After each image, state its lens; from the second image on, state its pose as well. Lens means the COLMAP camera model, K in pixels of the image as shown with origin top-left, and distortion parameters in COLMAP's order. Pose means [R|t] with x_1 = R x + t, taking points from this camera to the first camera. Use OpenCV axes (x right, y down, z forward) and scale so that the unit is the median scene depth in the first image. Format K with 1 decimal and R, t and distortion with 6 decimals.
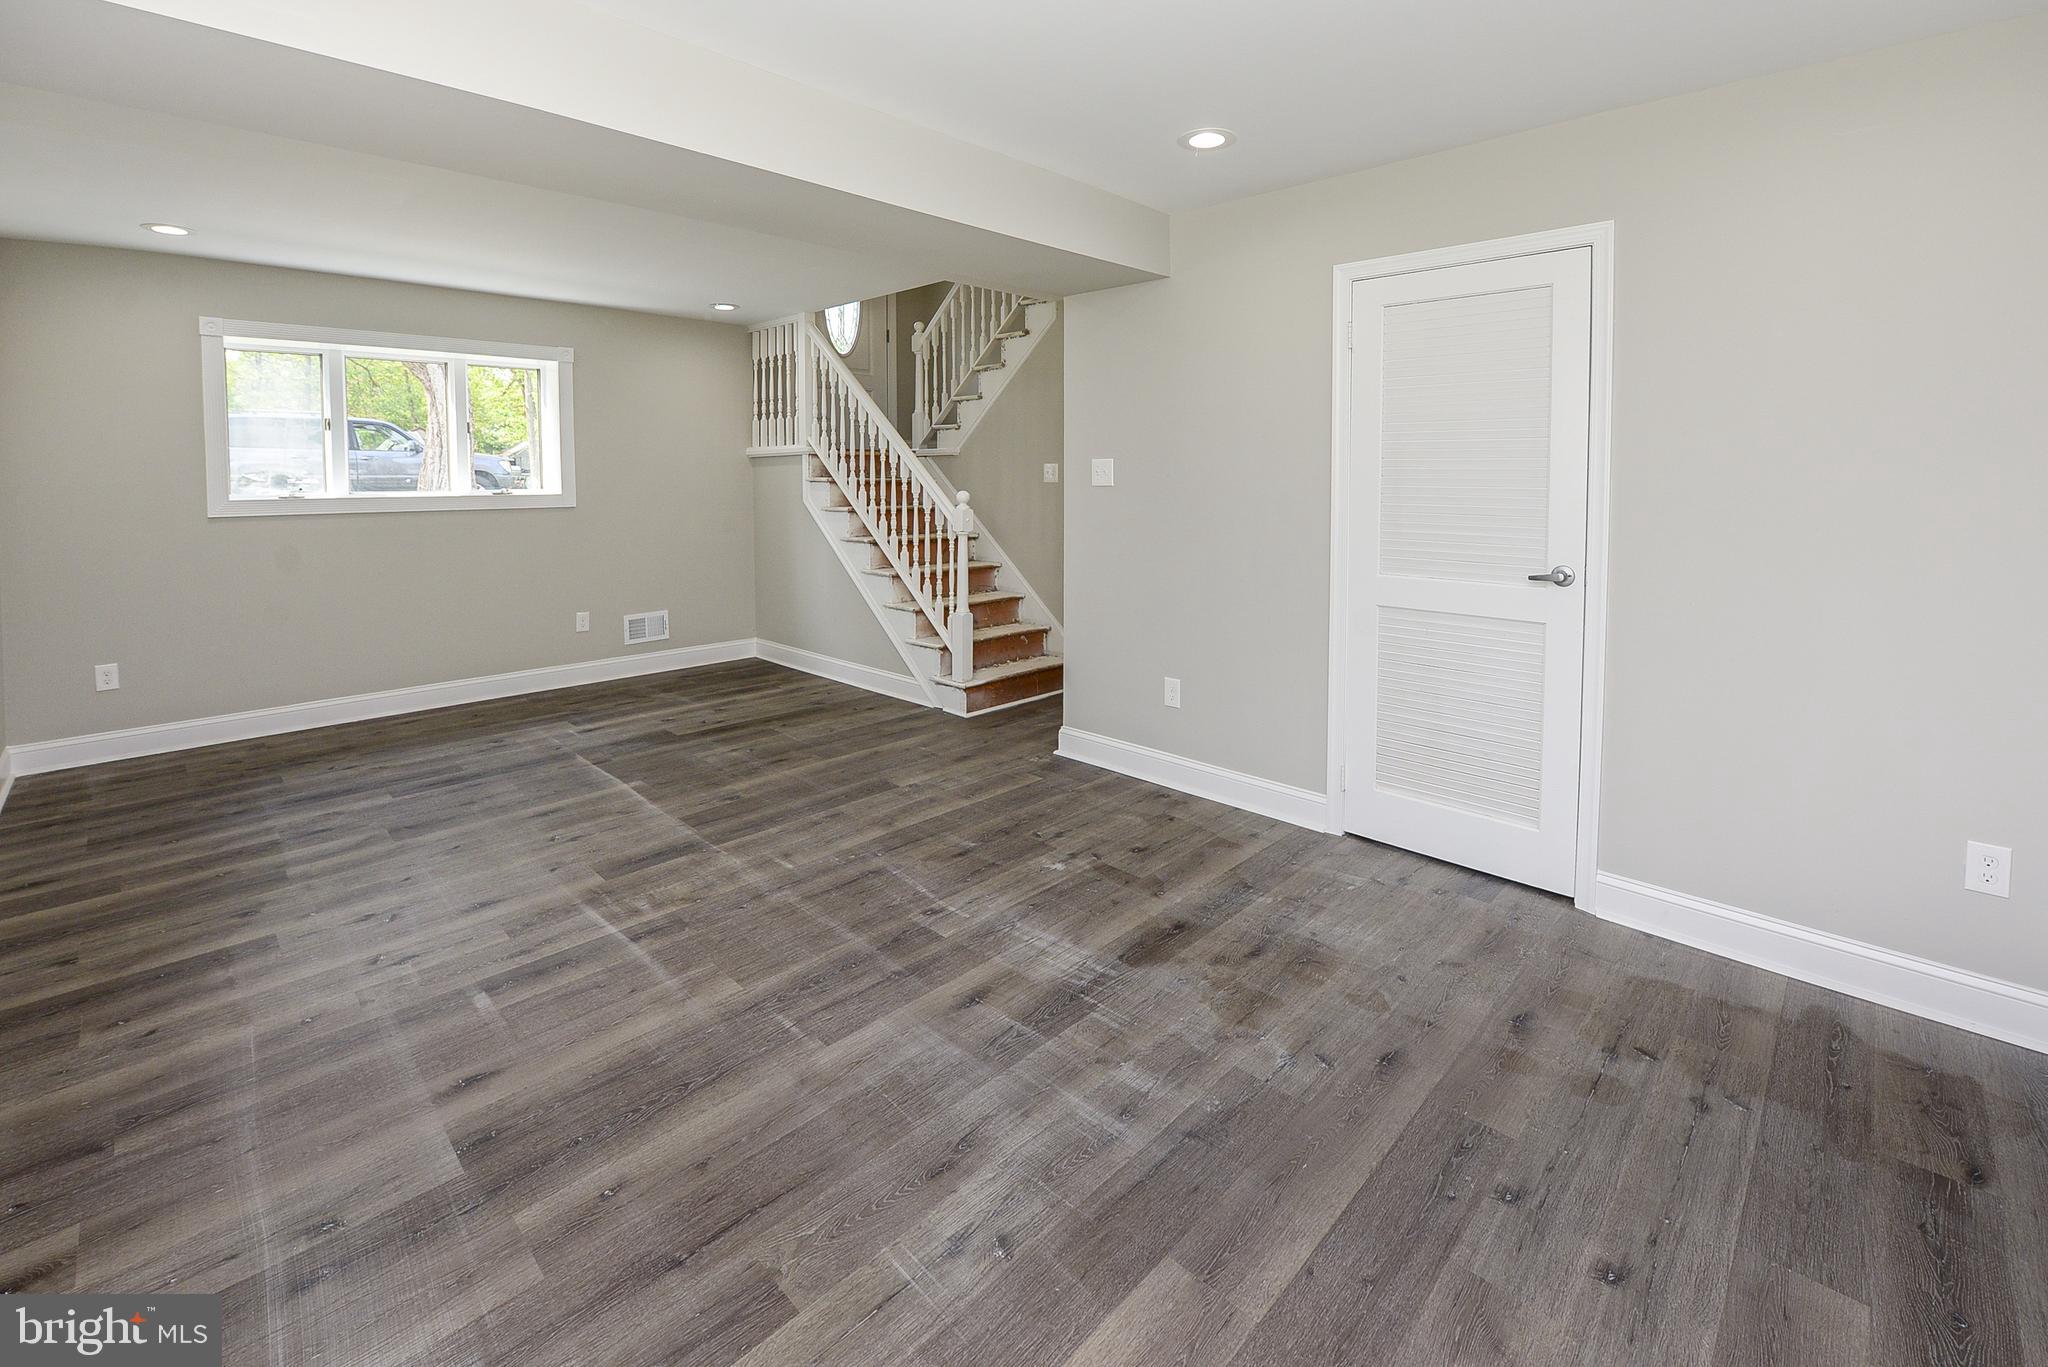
lens RADIAL K [[876.2, 0, 1078.7], [0, 876.2, 638.8], [0, 0, 1]] dist [-0.009530, -0.000458]
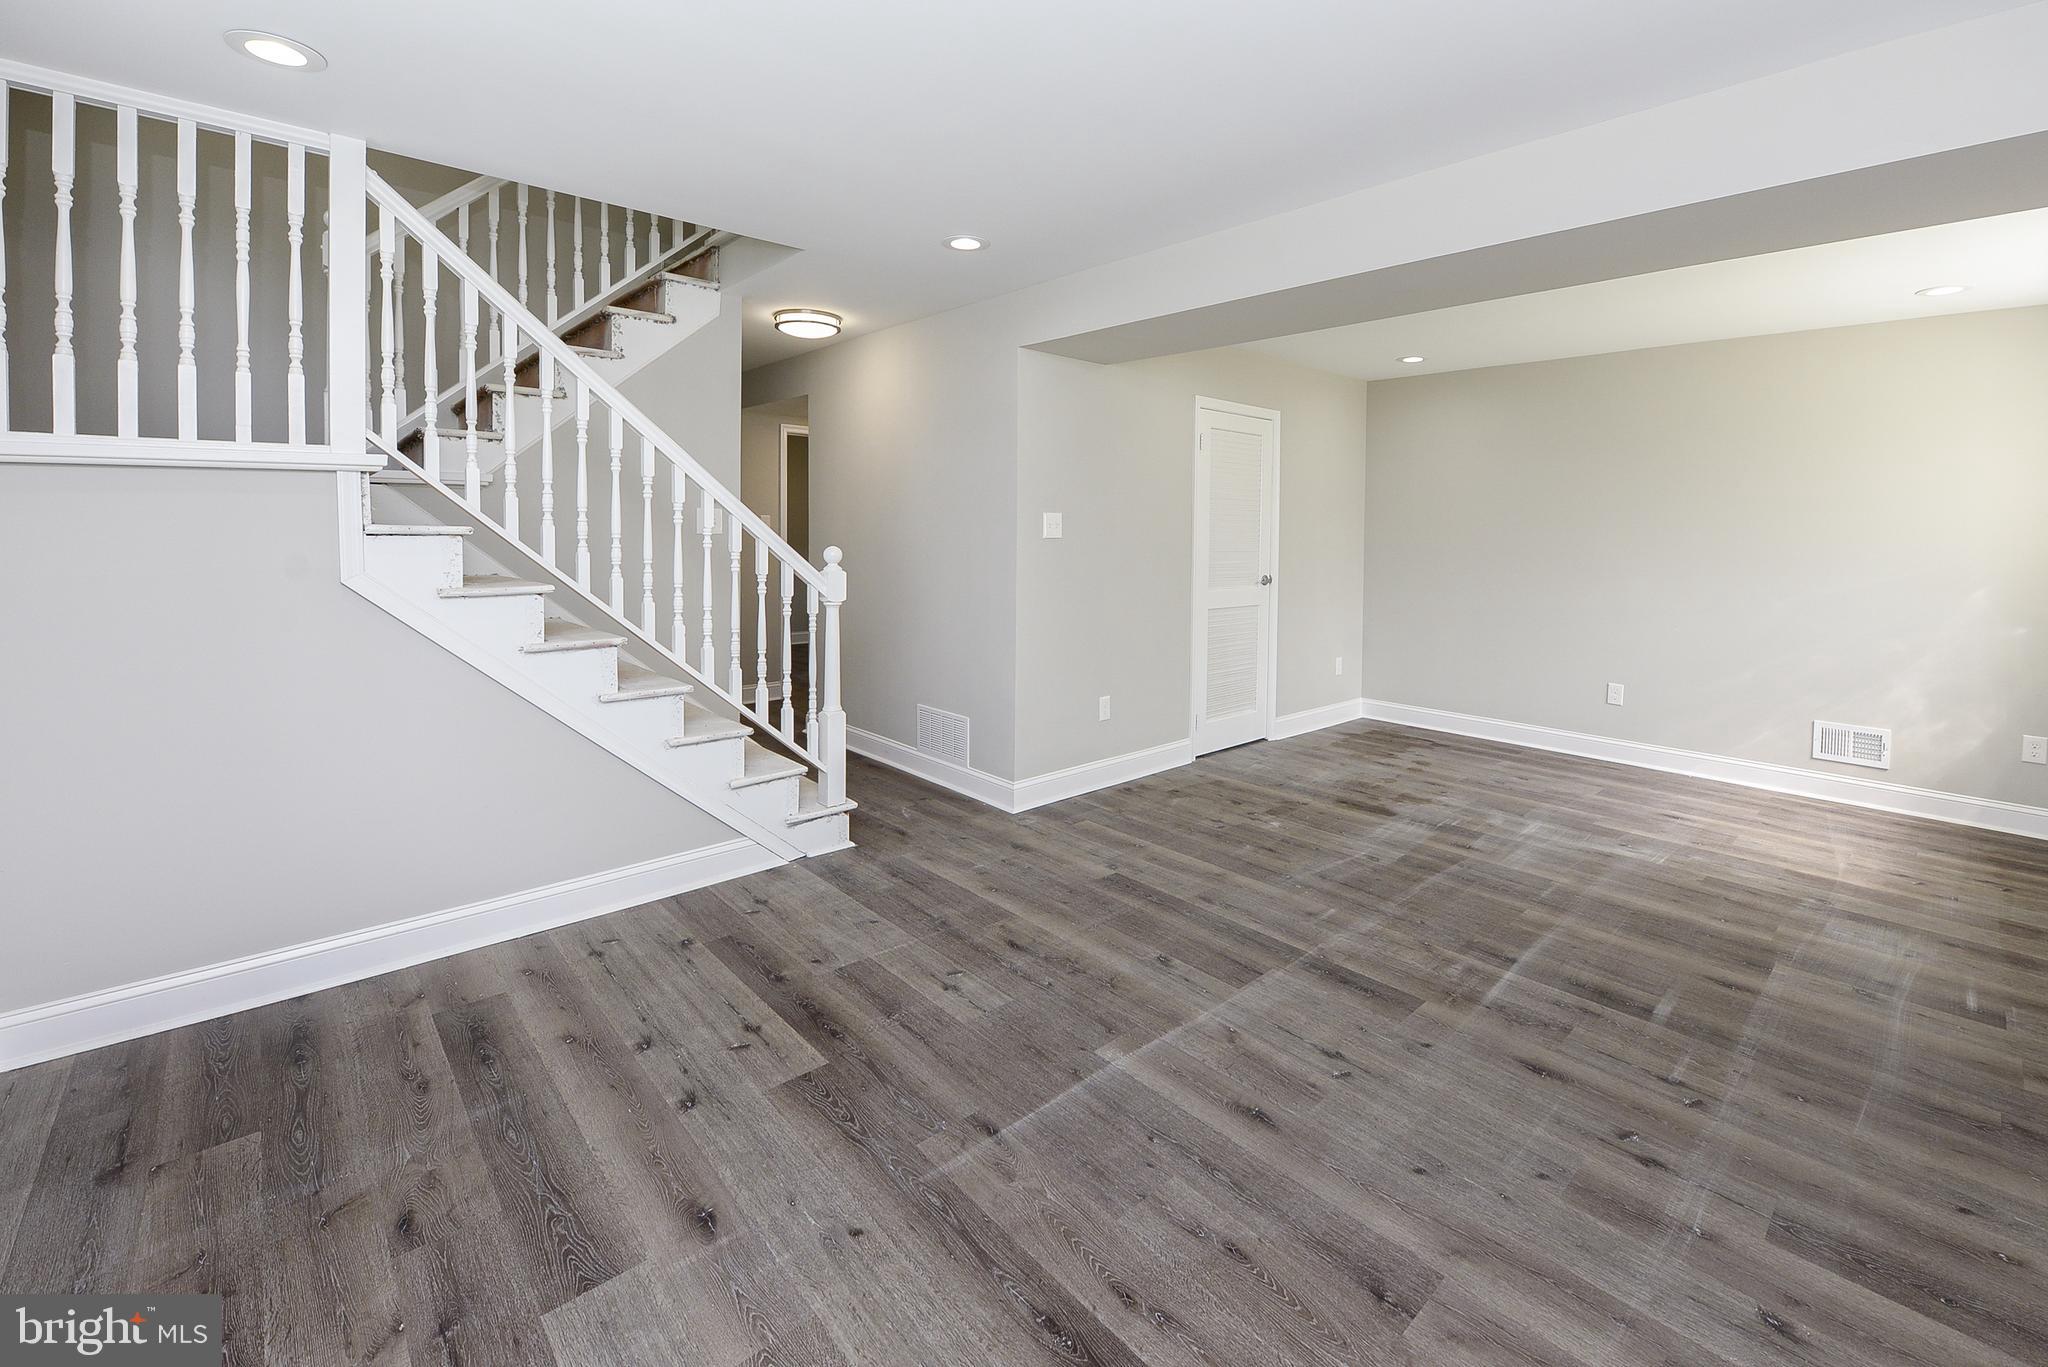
lens RADIAL K [[841.1, 0, 1024.0], [0, 841.1, 683.5], [0, 0, 1]] dist [-0.011626, -0.000232]
pose [[0.092159, -0.181658, 0.979034, -1.458553], [0.170698, 0.971546, 0.164200, -0.256512], [-0.981004, 0.151986, 0.120546, 1.358208]]
